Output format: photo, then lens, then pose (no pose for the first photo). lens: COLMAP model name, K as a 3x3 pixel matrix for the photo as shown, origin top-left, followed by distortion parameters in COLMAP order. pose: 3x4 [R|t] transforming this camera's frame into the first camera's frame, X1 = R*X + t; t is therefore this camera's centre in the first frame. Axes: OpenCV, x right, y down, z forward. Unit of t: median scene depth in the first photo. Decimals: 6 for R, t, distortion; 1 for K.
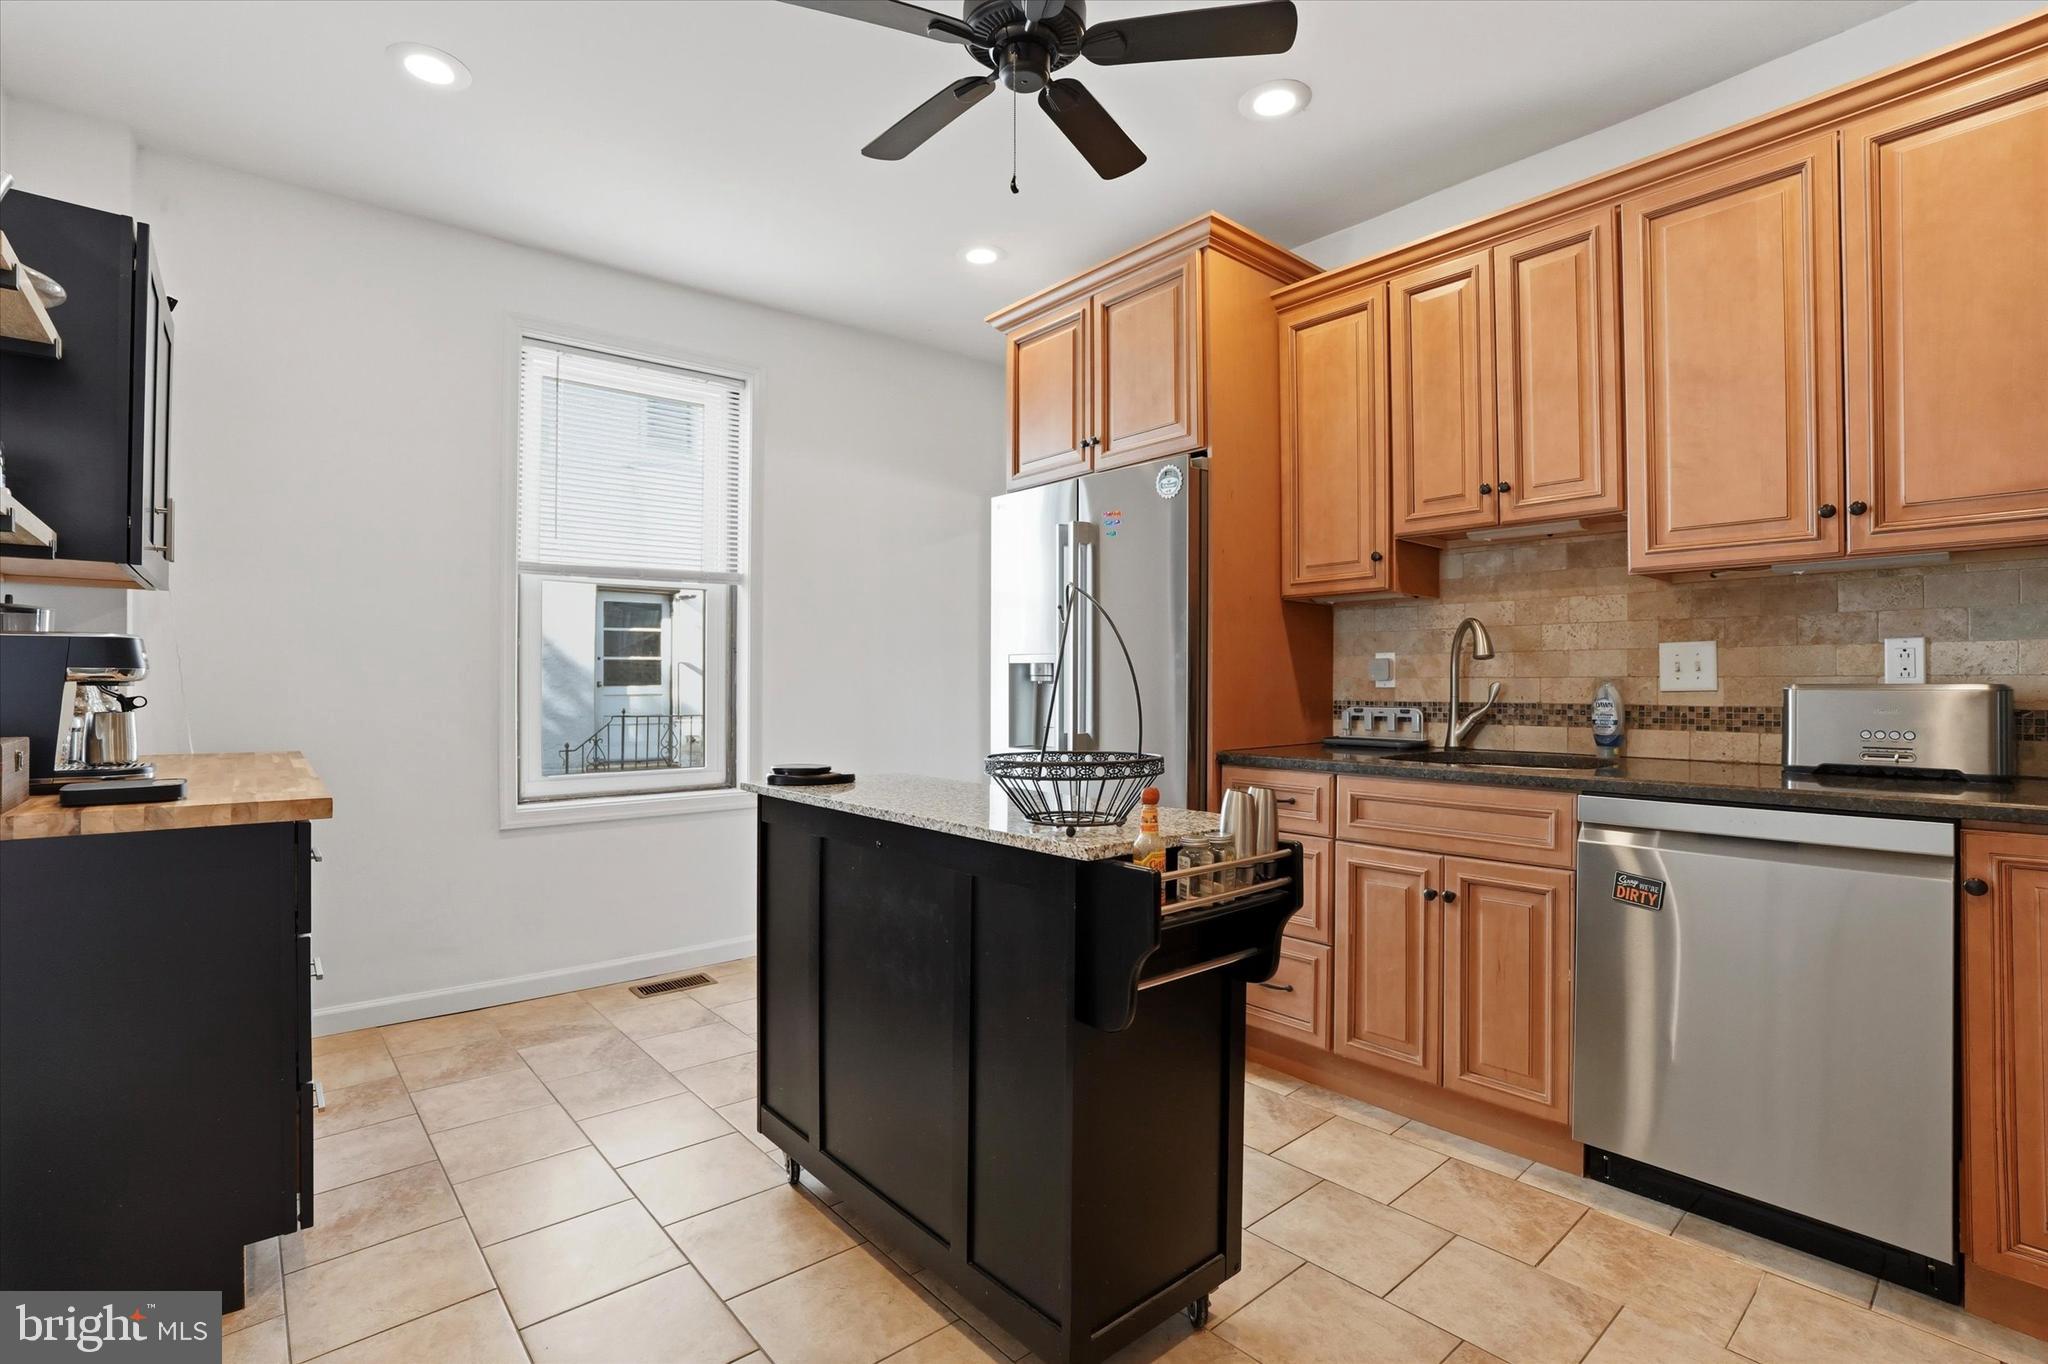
lens RADIAL K [[940.6, 0, 1032.7], [0, 940.6, 679.8], [0, 0, 1]] dist [-0.060903, 0.019293]
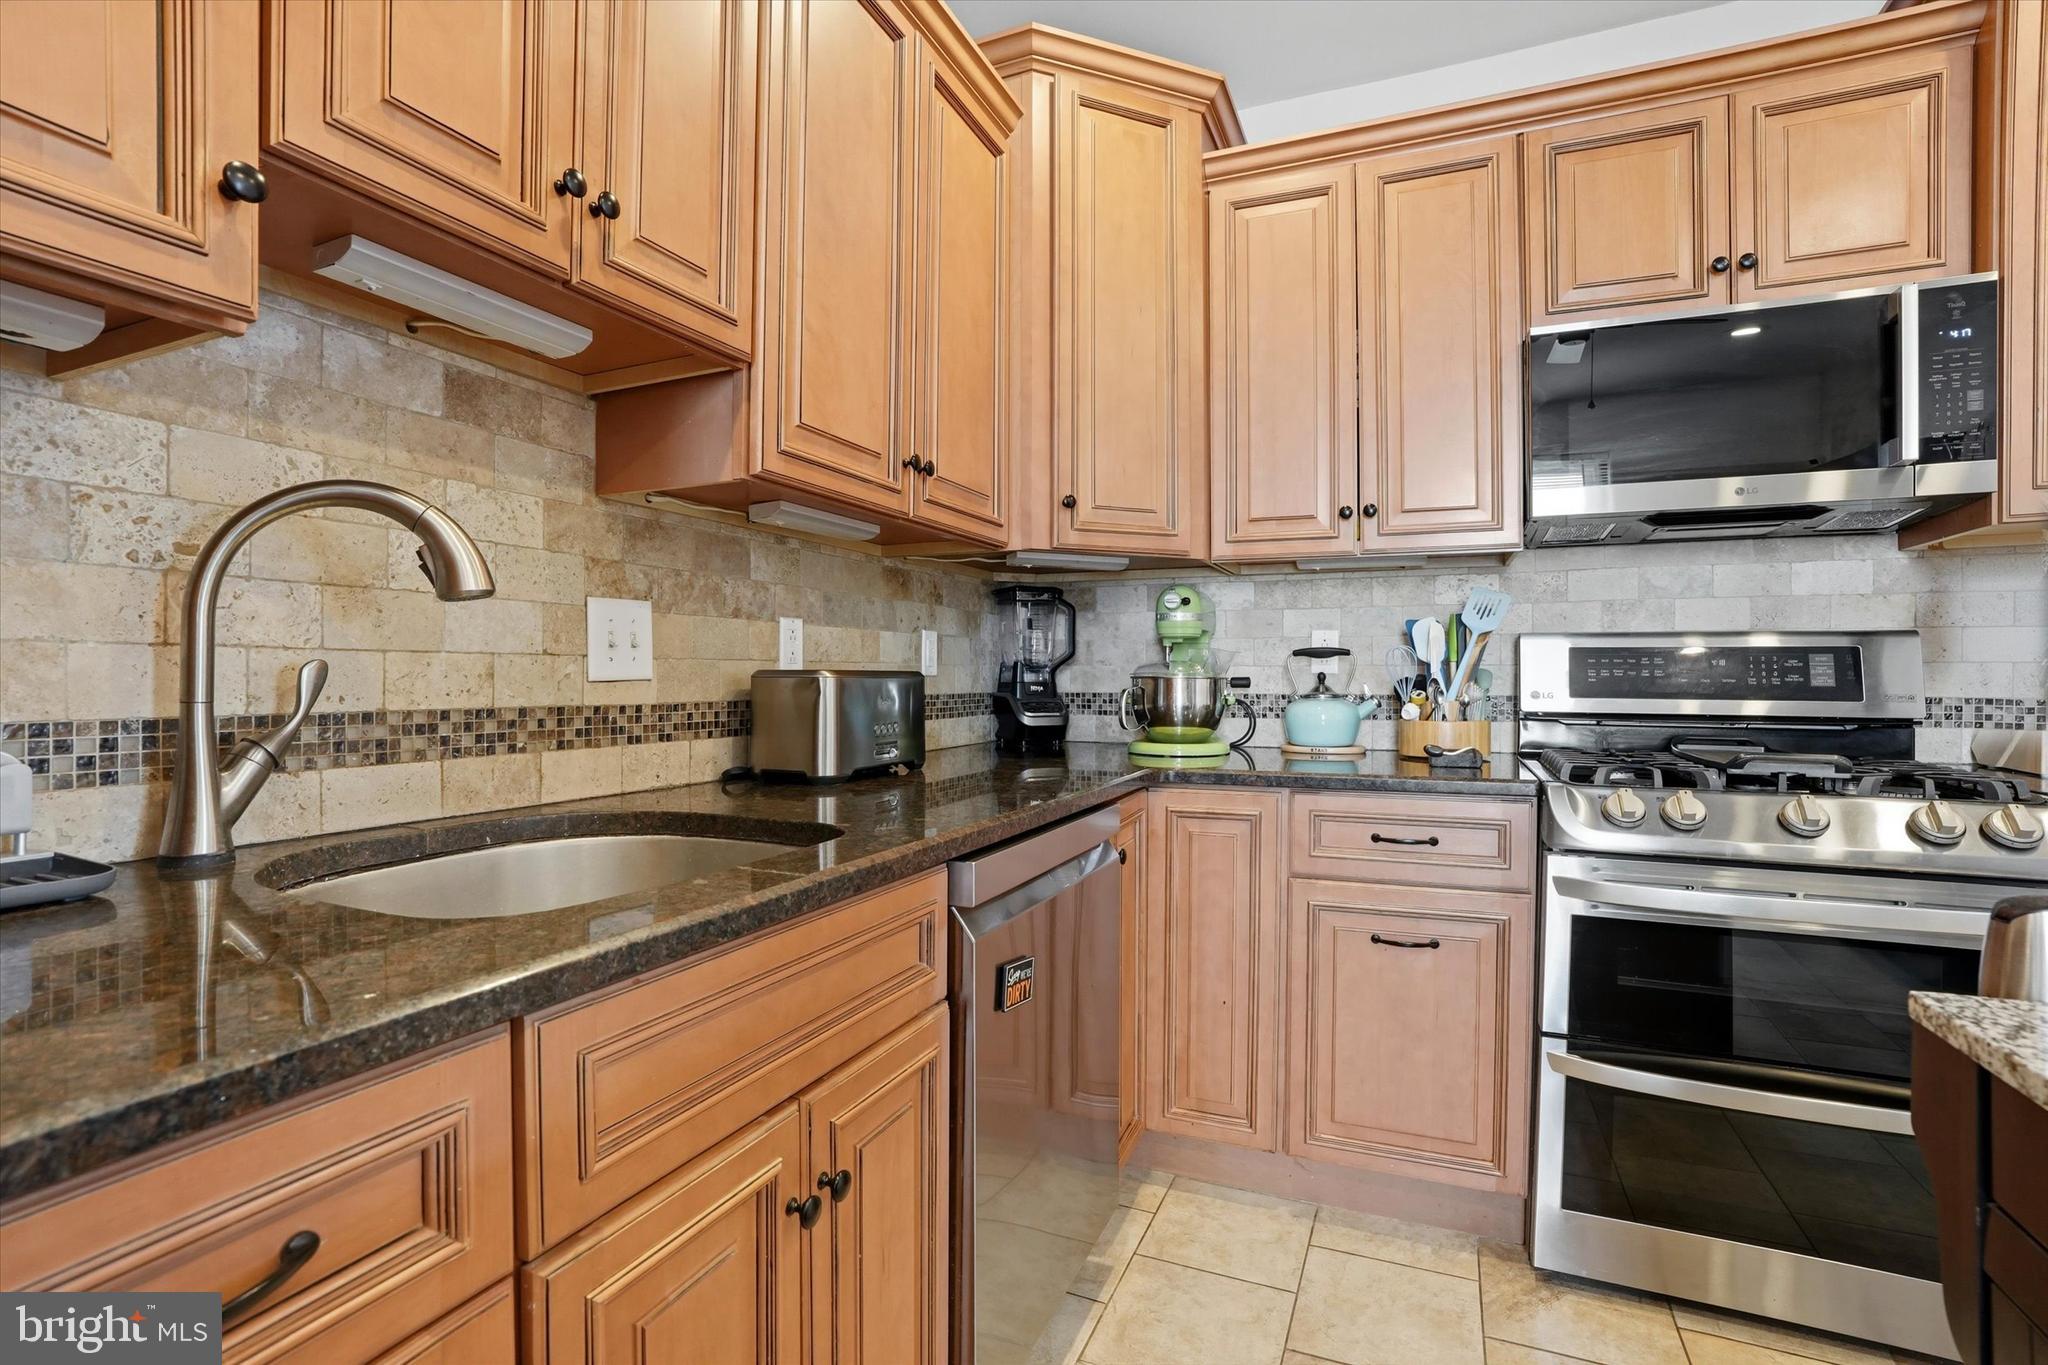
lens RADIAL K [[940.6, 0, 1022.6], [0, 940.6, 683.6], [0, 0, 1]] dist [-0.060903, 0.019293]
pose [[-0.431271, -0.007159, 0.902194, 0.042916], [-0.005213, 0.999972, 0.005443, 0.009508], [-0.902207, -0.002355, -0.431296, 1.003974]]
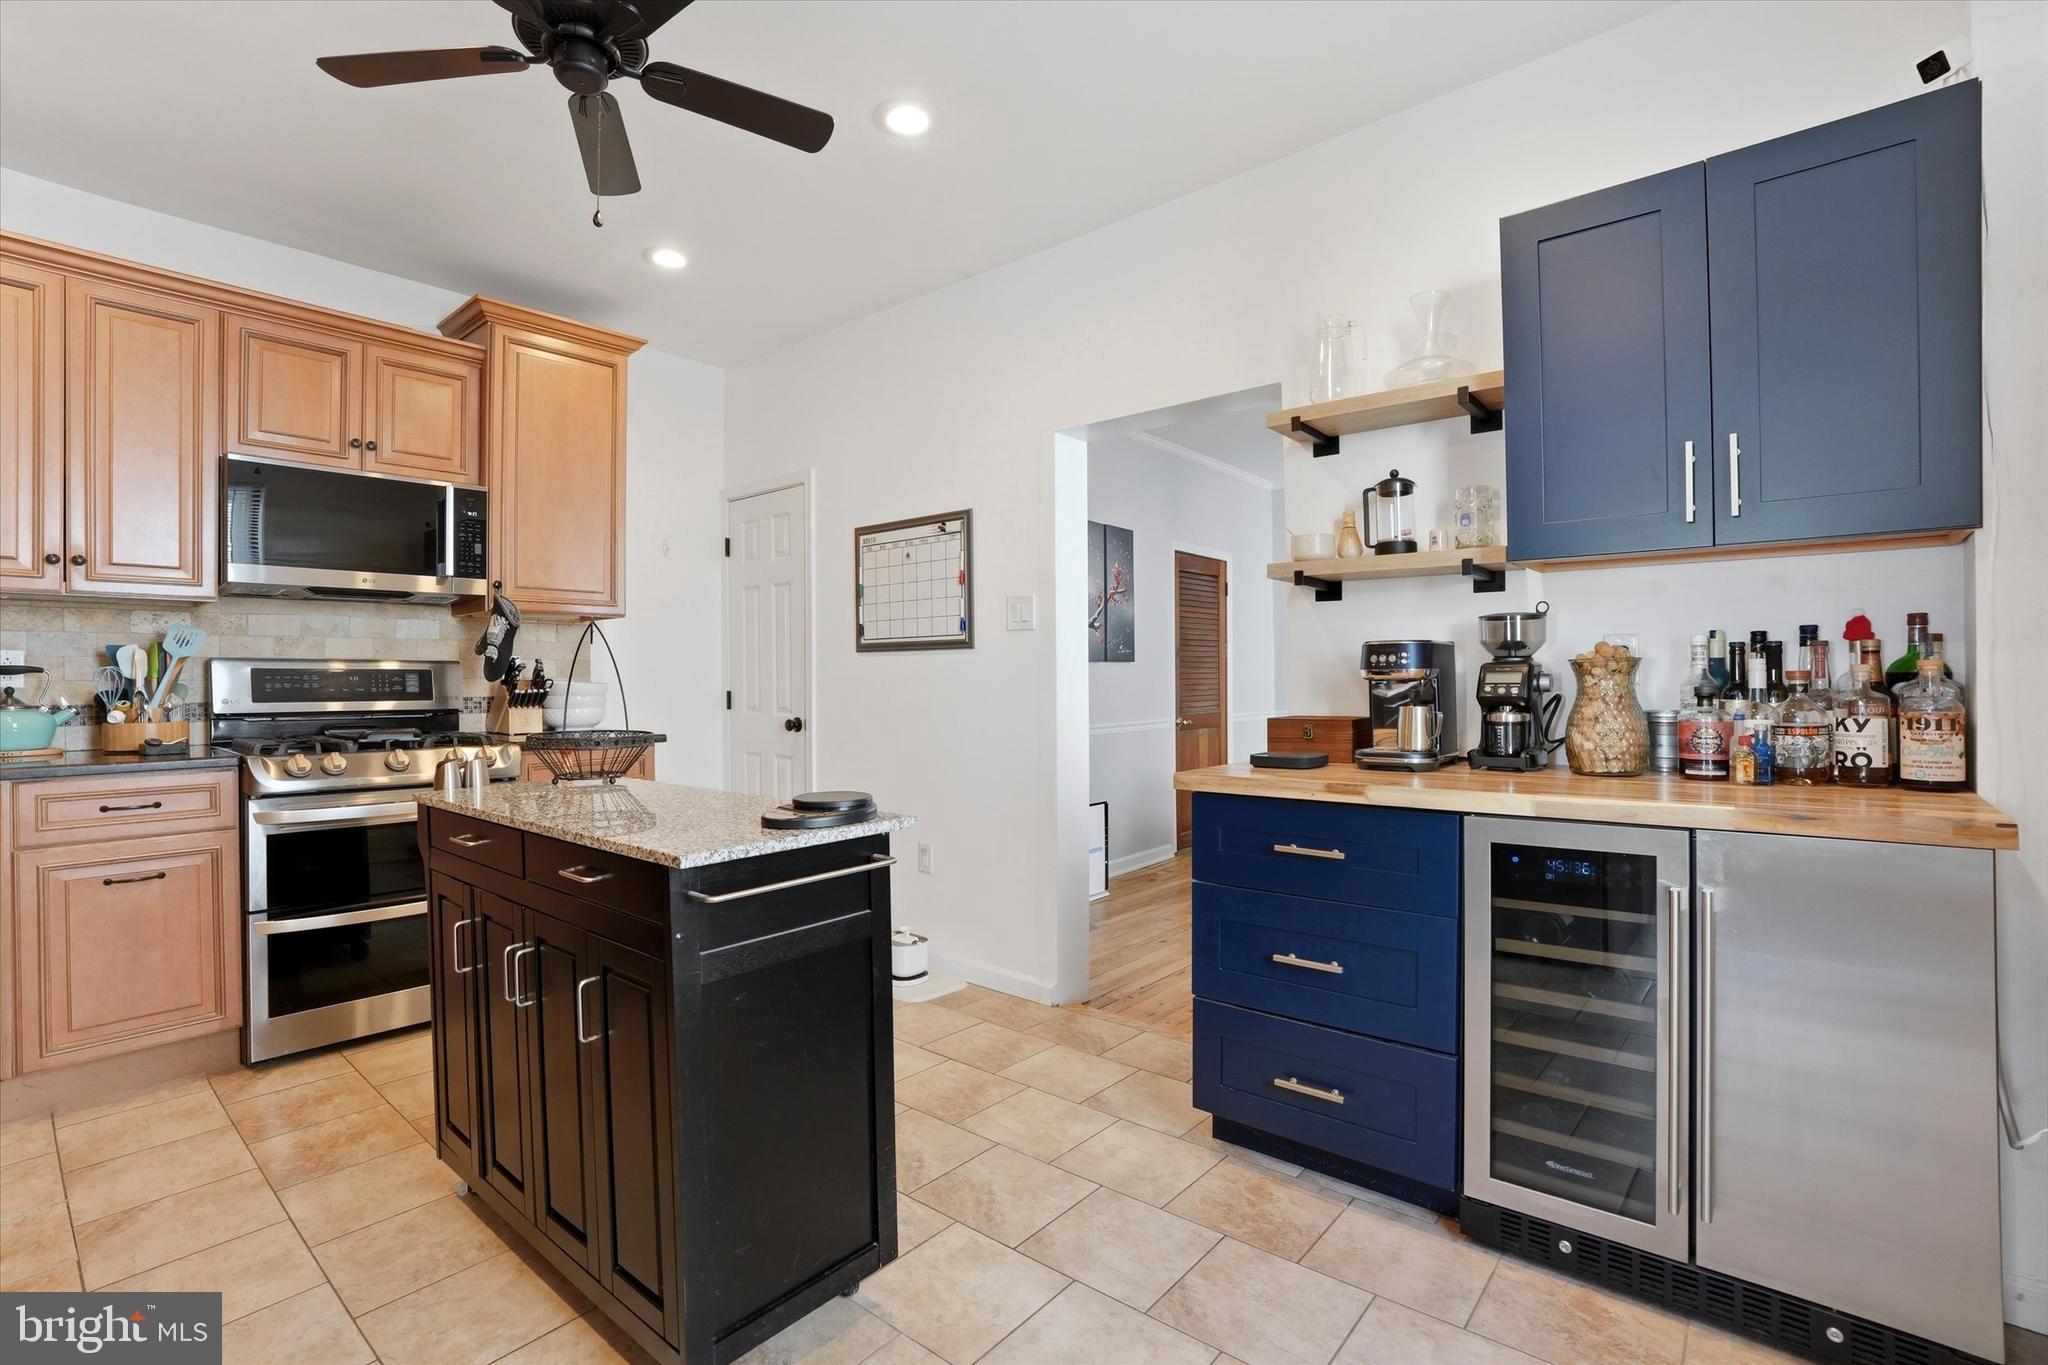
lens RADIAL K [[940.6, 0, 1043.6], [0, 940.6, 680.0], [0, 0, 1]] dist [-0.060903, 0.019293]
pose [[-0.985945, 0.004583, -0.167010, -0.254516], [0.004888, 0.999987, -0.001419, 0.000929], [0.167001, -0.002216, -0.985954, 1.564898]]
